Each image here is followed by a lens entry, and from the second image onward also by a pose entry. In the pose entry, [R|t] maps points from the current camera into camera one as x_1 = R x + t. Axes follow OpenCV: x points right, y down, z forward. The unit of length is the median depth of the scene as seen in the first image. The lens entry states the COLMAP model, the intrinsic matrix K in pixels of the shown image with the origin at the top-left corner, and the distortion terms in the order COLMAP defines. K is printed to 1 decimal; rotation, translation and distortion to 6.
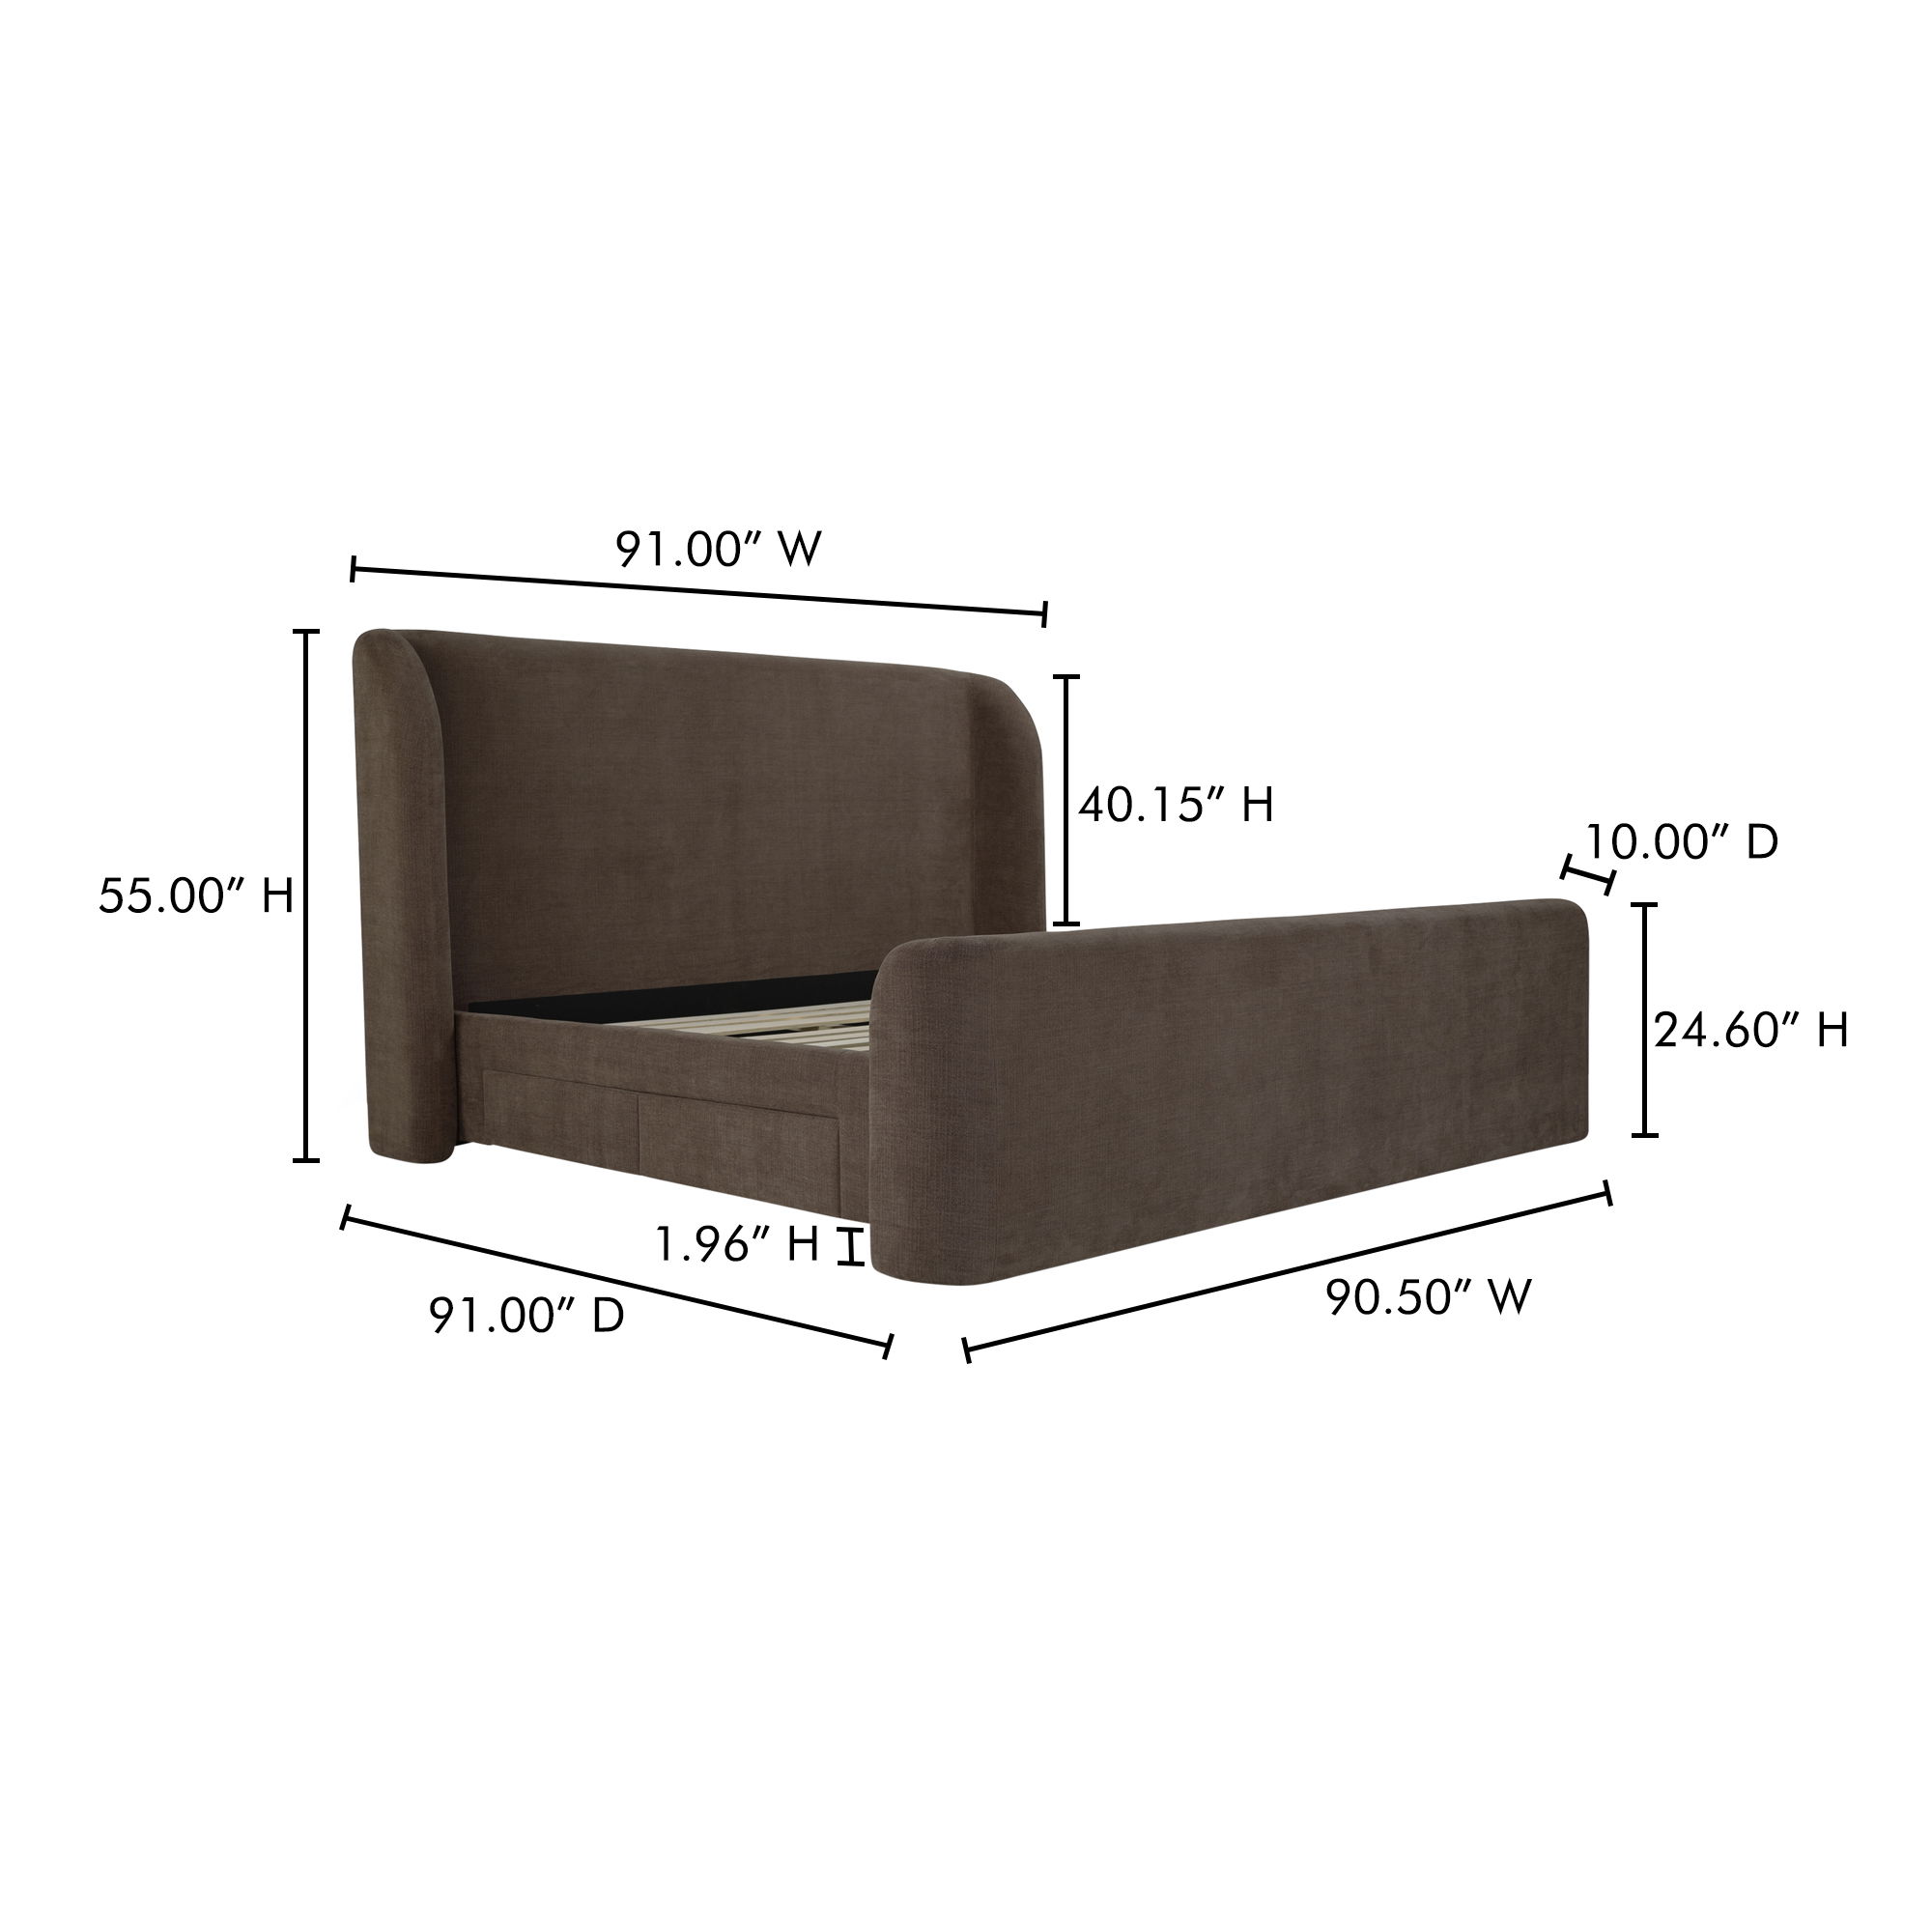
lens RADIAL K [[1931.7, 0, 955.4], [0, 1931.7, 954.9], [0, 0, 1]] dist [0.023358, 0.000000]
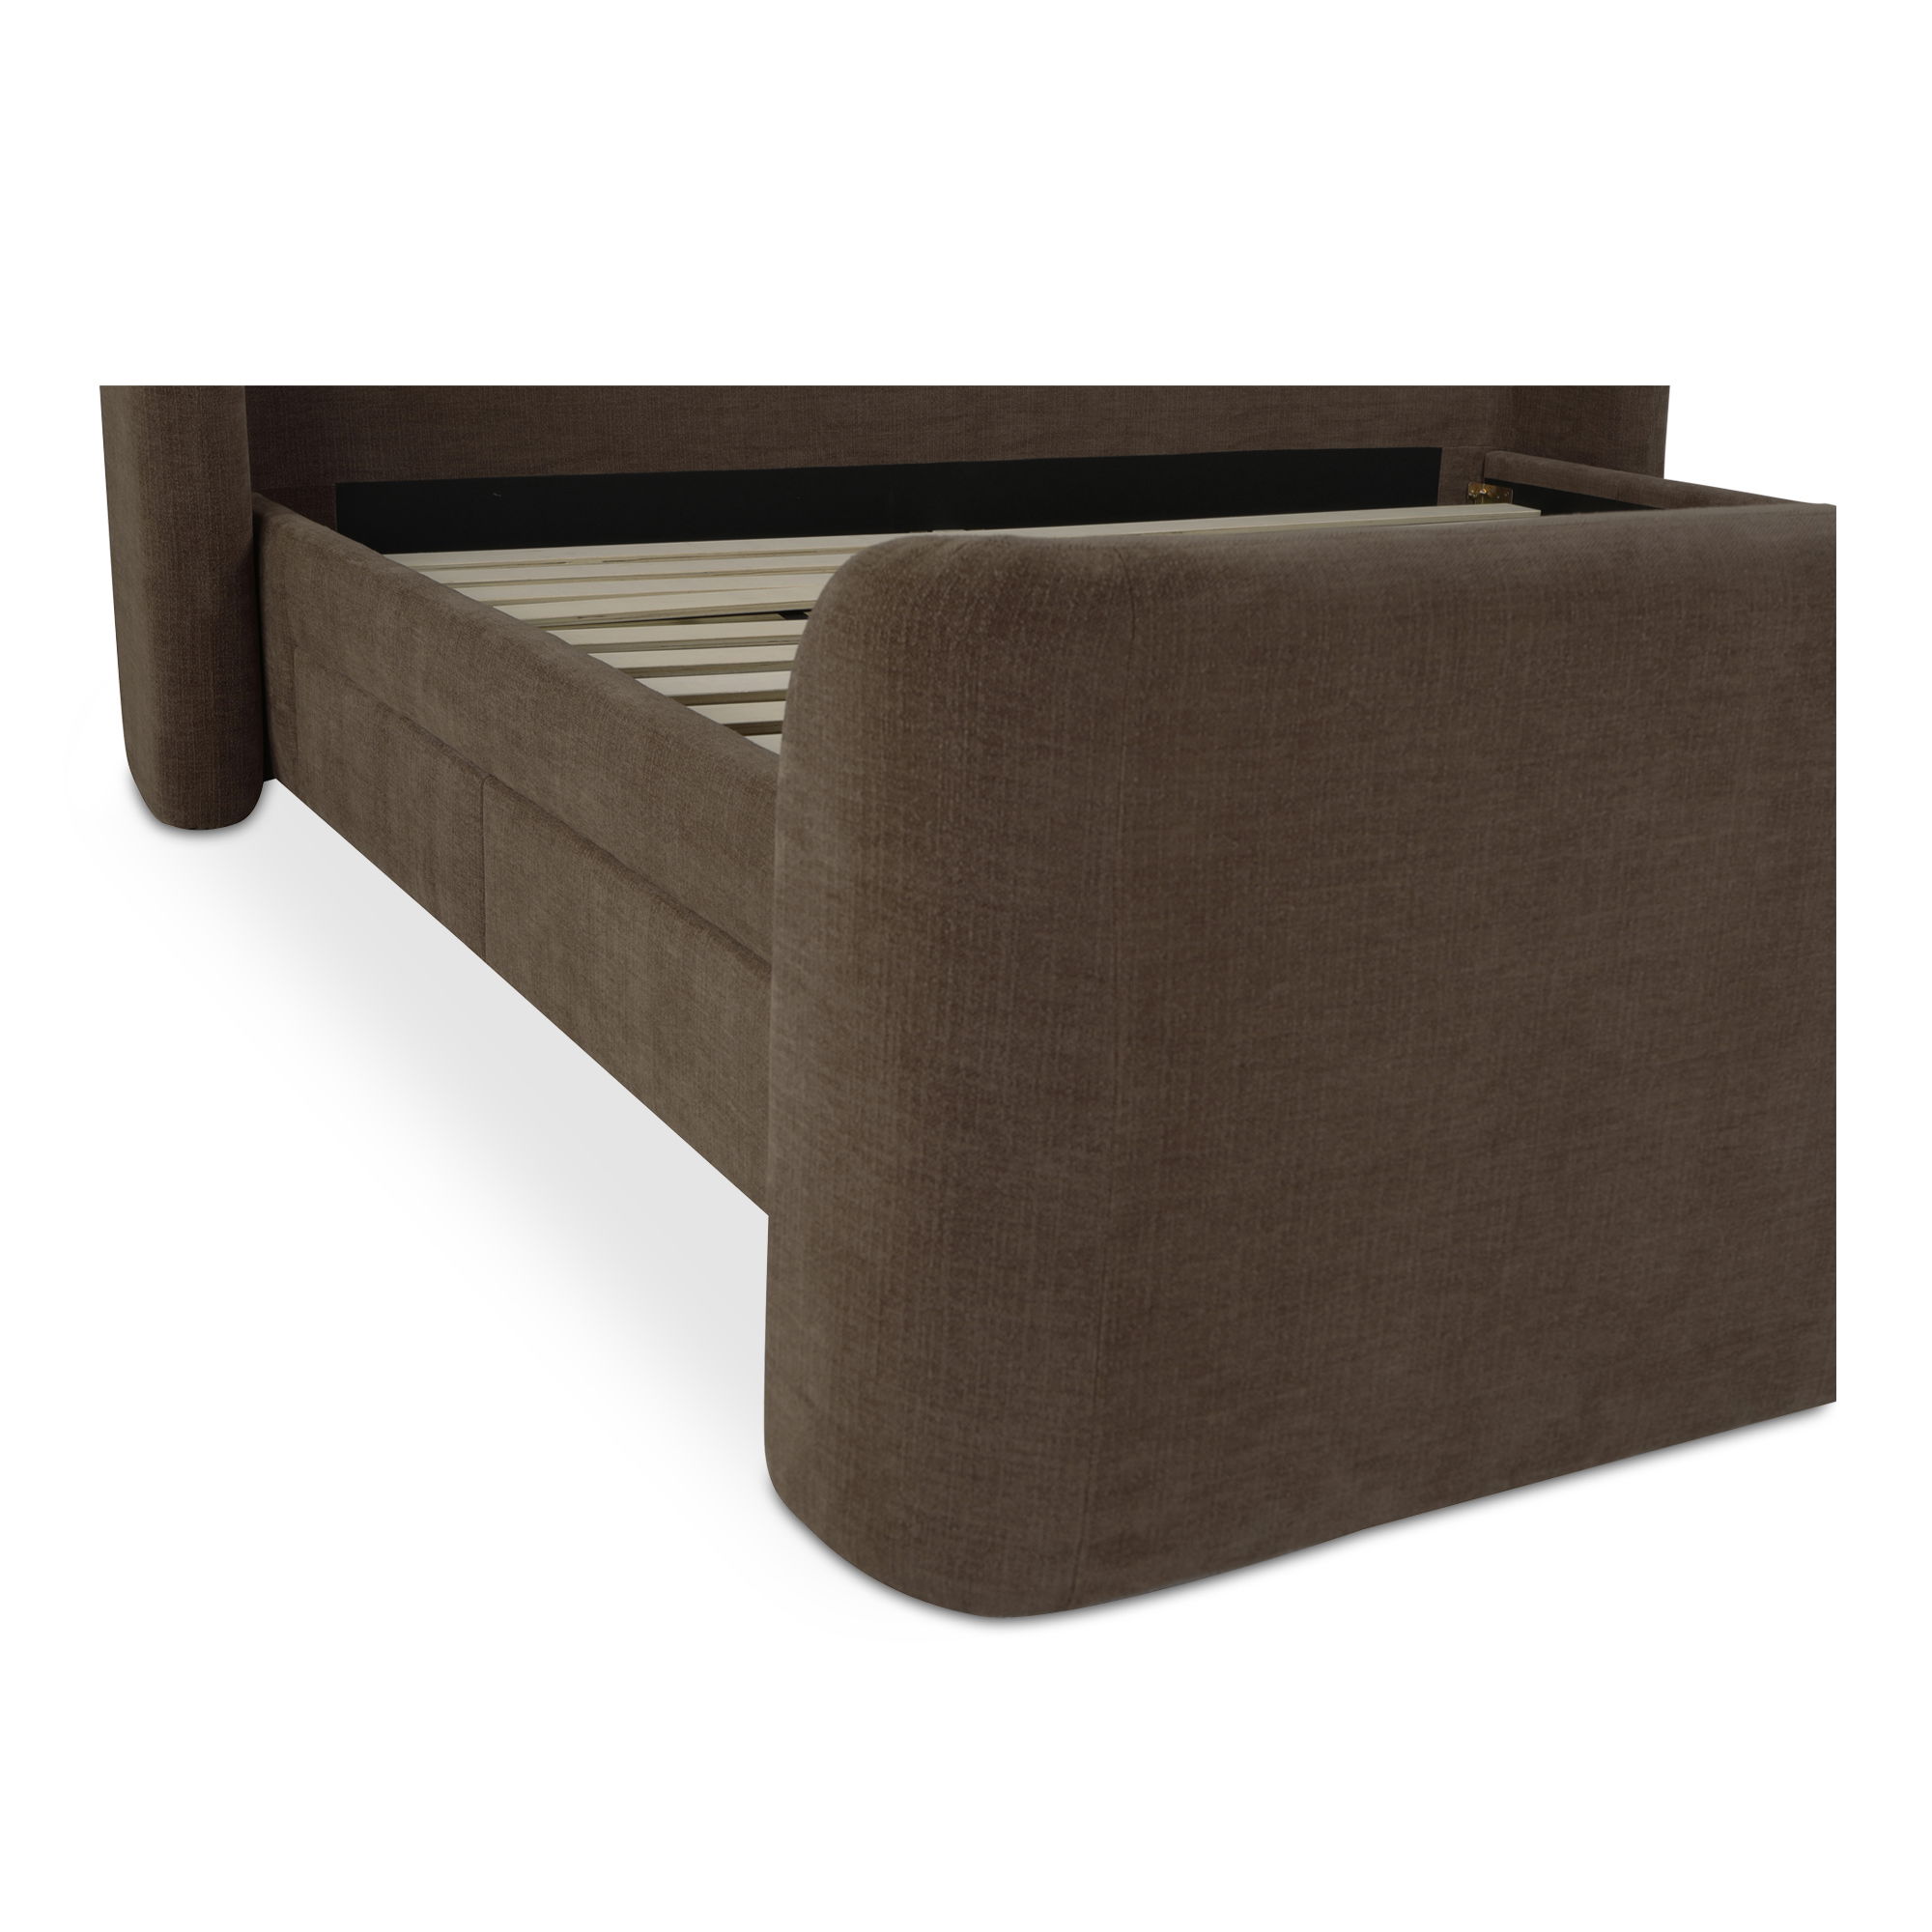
lens RADIAL K [[2634.1, 0, 958.2], [0, 2634.1, 947.3], [0, 0, 1]] dist [0.003793, 0.000000]
pose [[0.962153, 0.123258, -0.243043, 0.072805], [-0.062245, 0.967689, 0.244344, -0.036042], [0.265307, -0.219968, 0.938737, 0.457080]]
